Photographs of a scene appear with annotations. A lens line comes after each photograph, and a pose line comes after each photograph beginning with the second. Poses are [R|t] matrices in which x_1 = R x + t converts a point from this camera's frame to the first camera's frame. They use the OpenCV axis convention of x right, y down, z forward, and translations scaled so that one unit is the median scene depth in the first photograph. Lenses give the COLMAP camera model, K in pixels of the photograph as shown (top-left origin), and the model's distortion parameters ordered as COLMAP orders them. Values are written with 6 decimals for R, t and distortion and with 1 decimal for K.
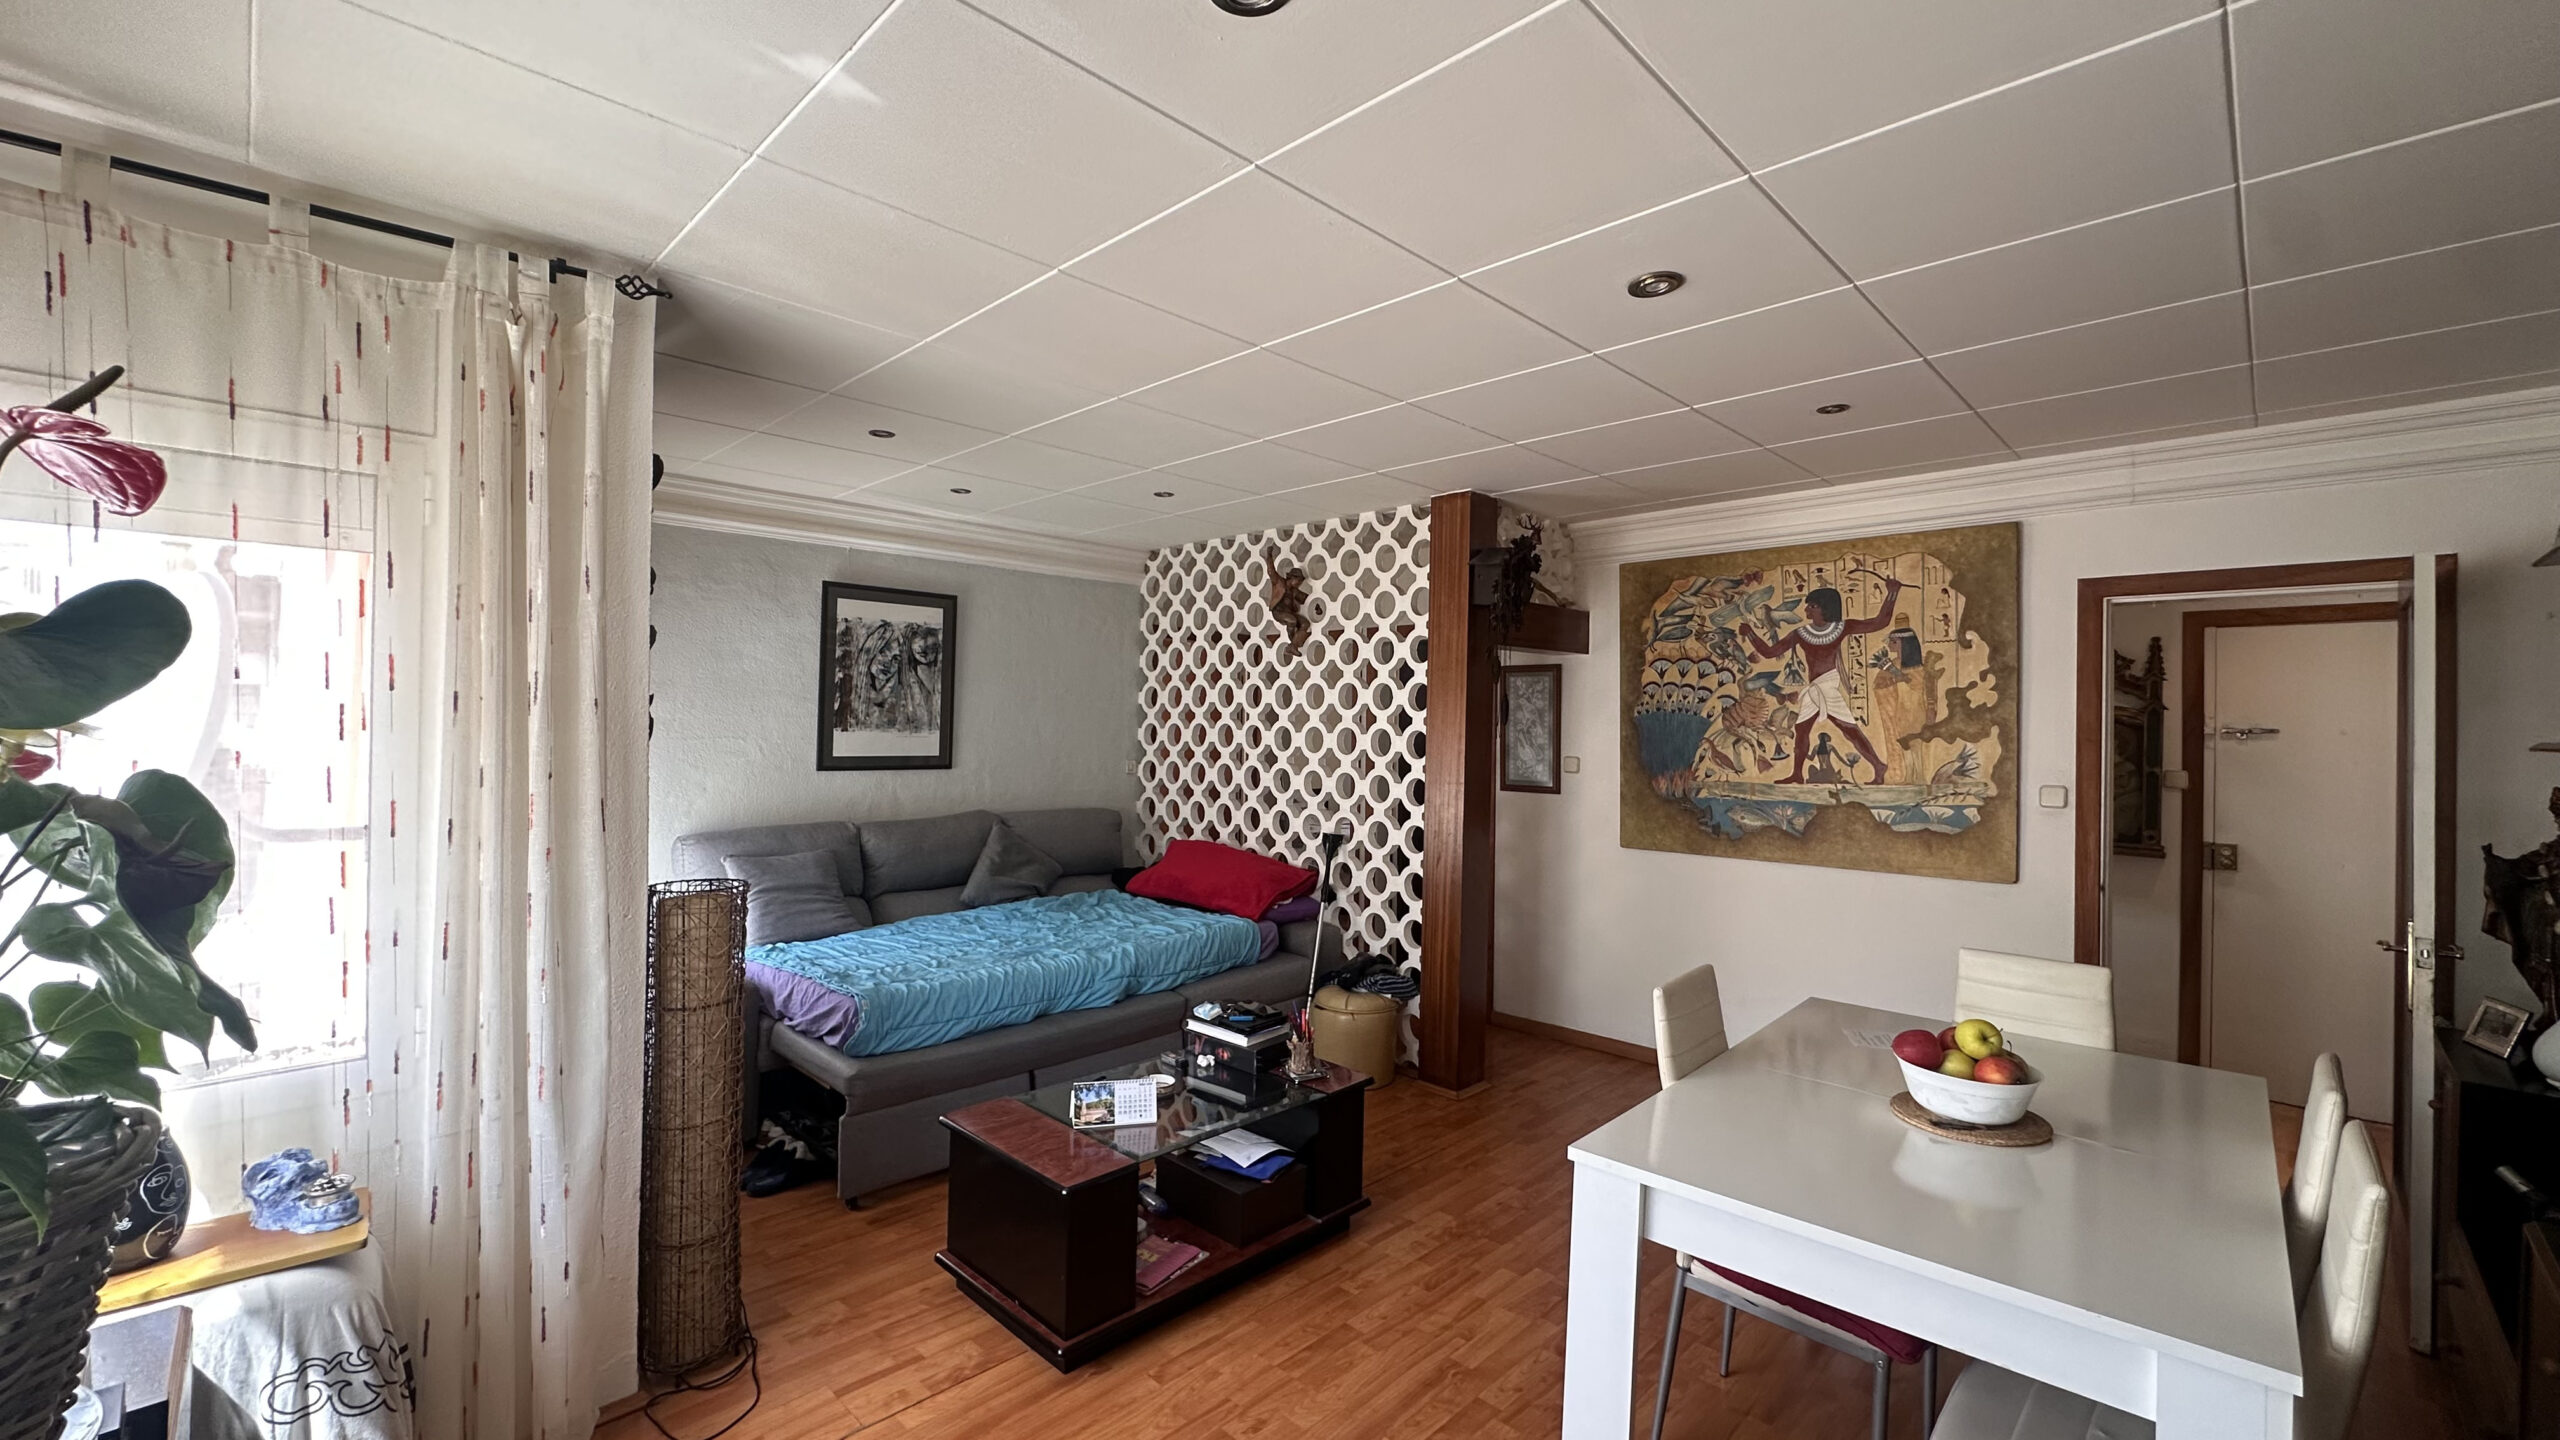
lens RADIAL K [[1021.4, 0, 1277.4], [0, 1021.4, 720.1], [0, 0, 1]] dist [-0.003258, 0.000357]
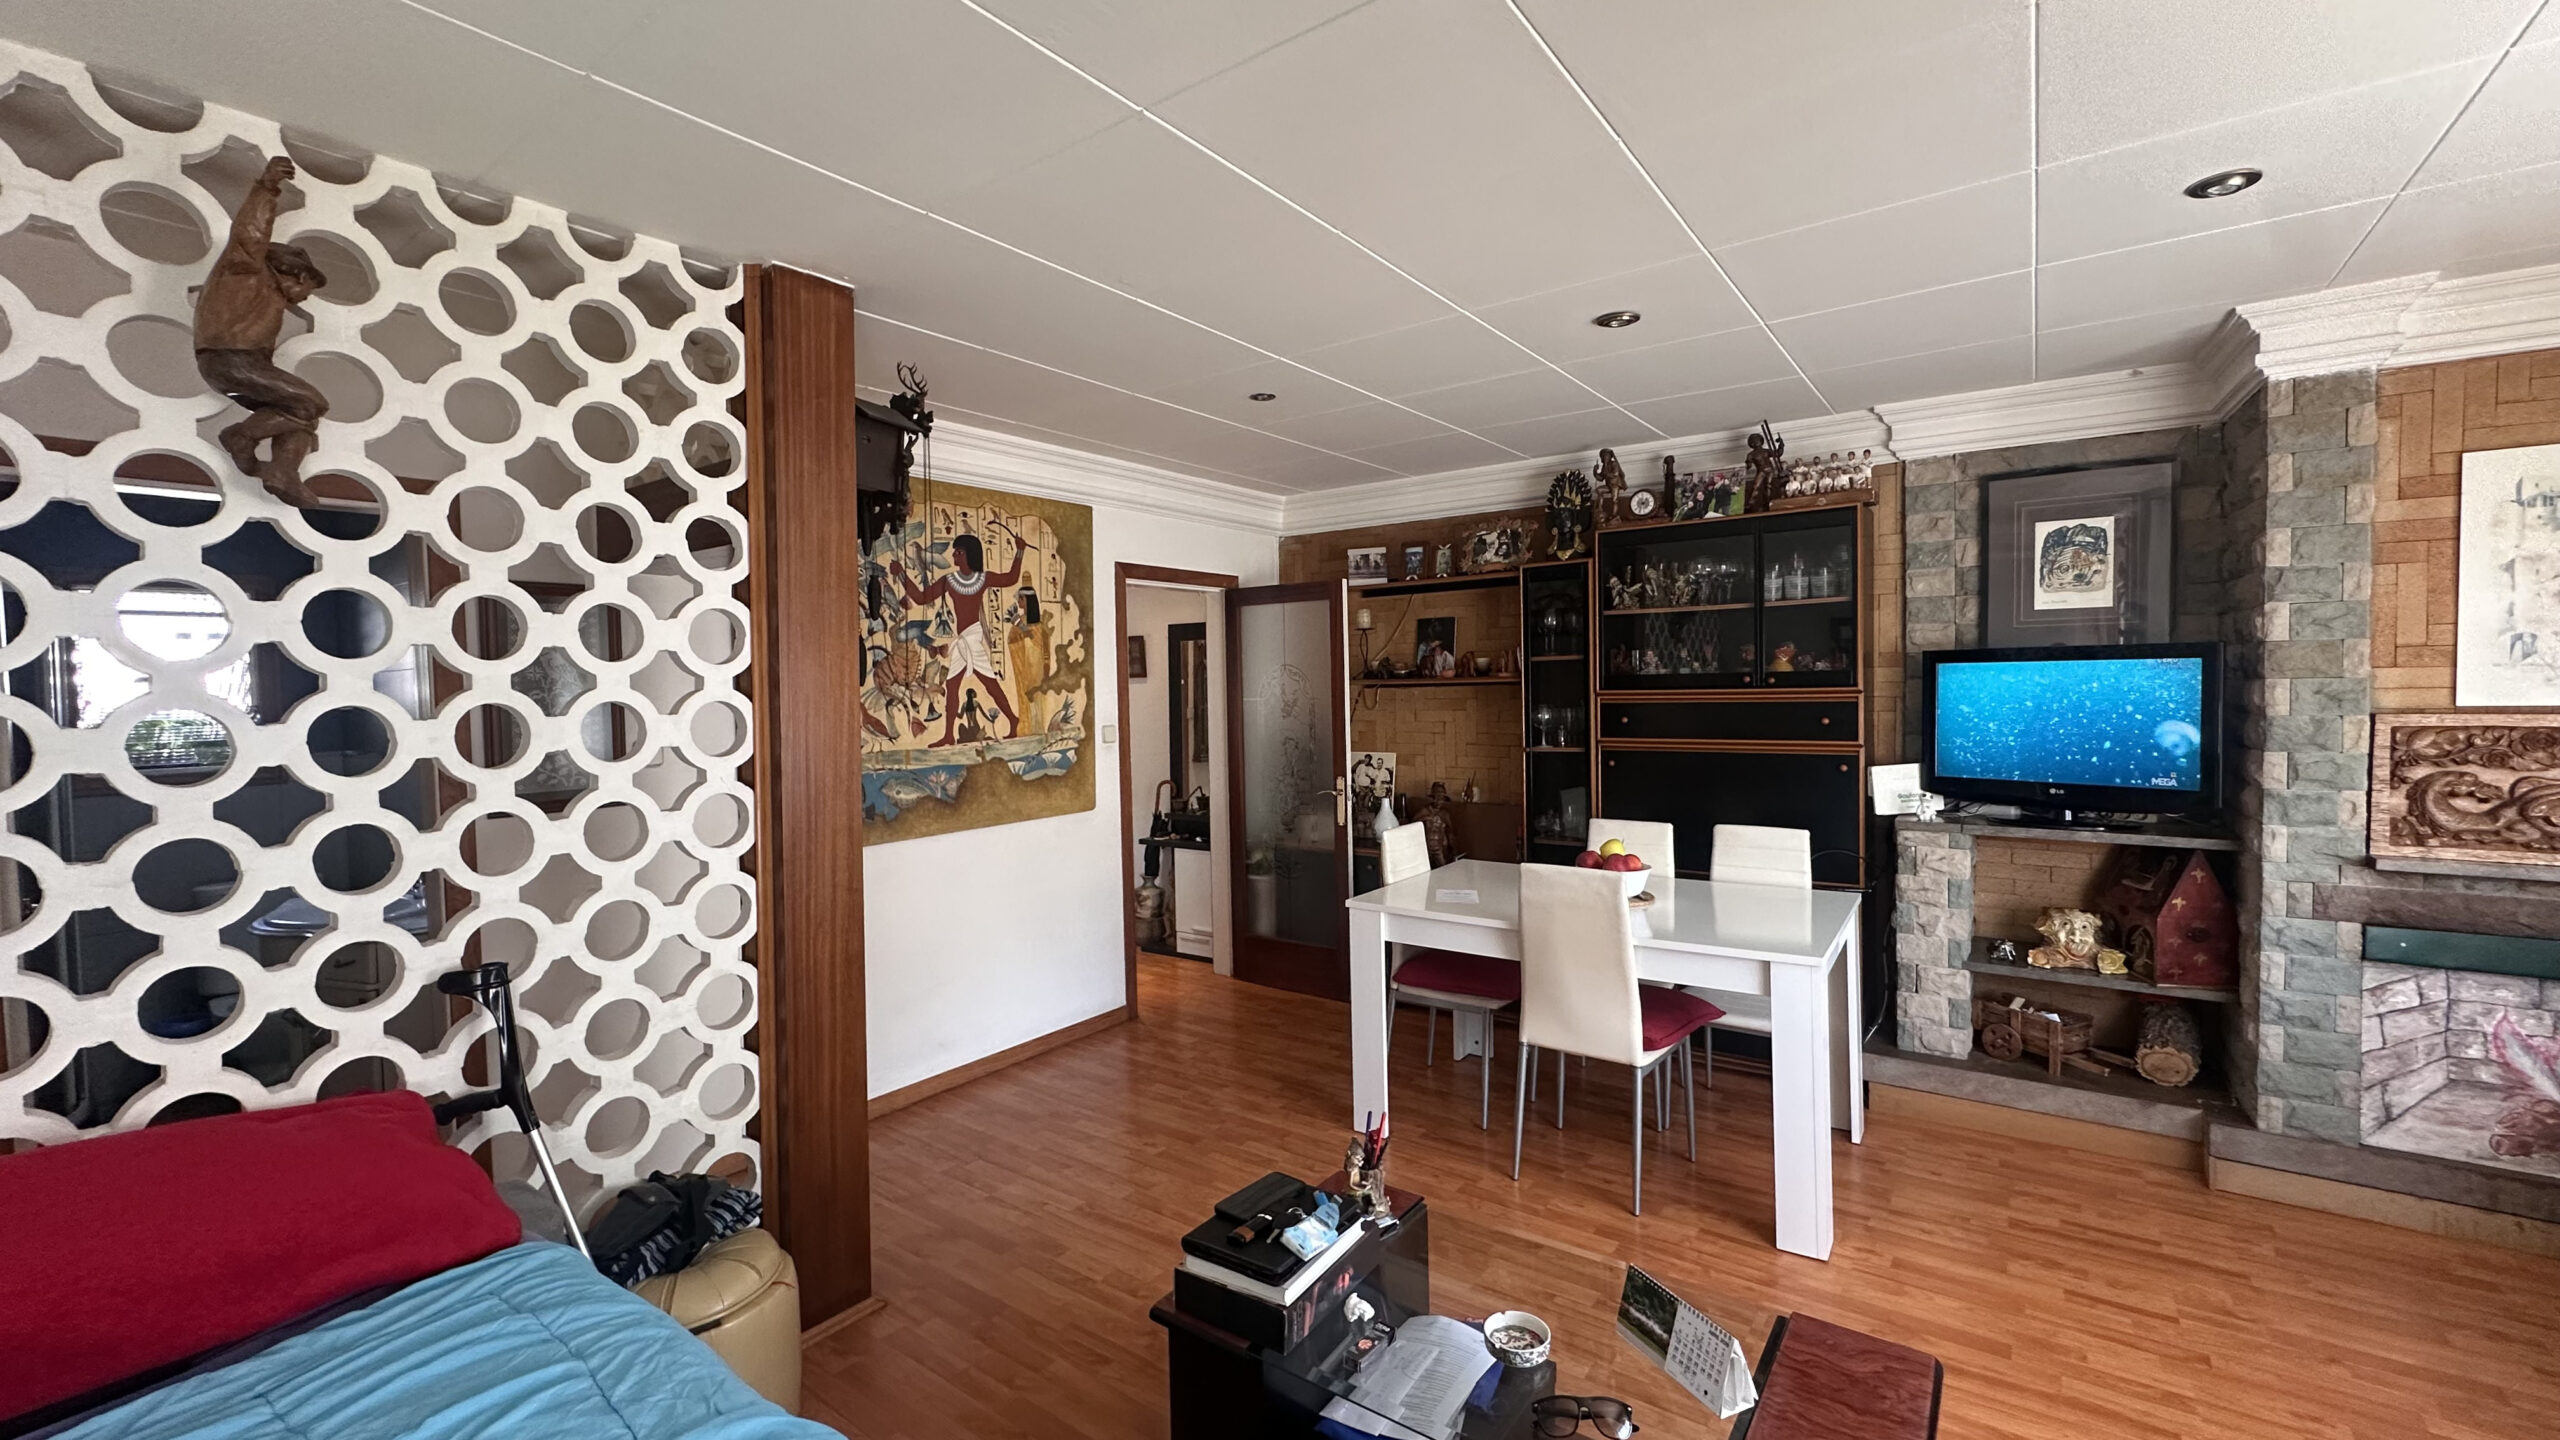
lens RADIAL K [[1021.4, 0, 1282.1], [0, 1021.4, 713.7], [0, 0, 1]] dist [-0.003258, 0.000357]
pose [[-0.144917, -0.042210, 0.988543, -0.426109], [0.015990, 0.998859, 0.044994, -0.002178], [-0.989315, 0.022328, -0.144076, 0.818894]]
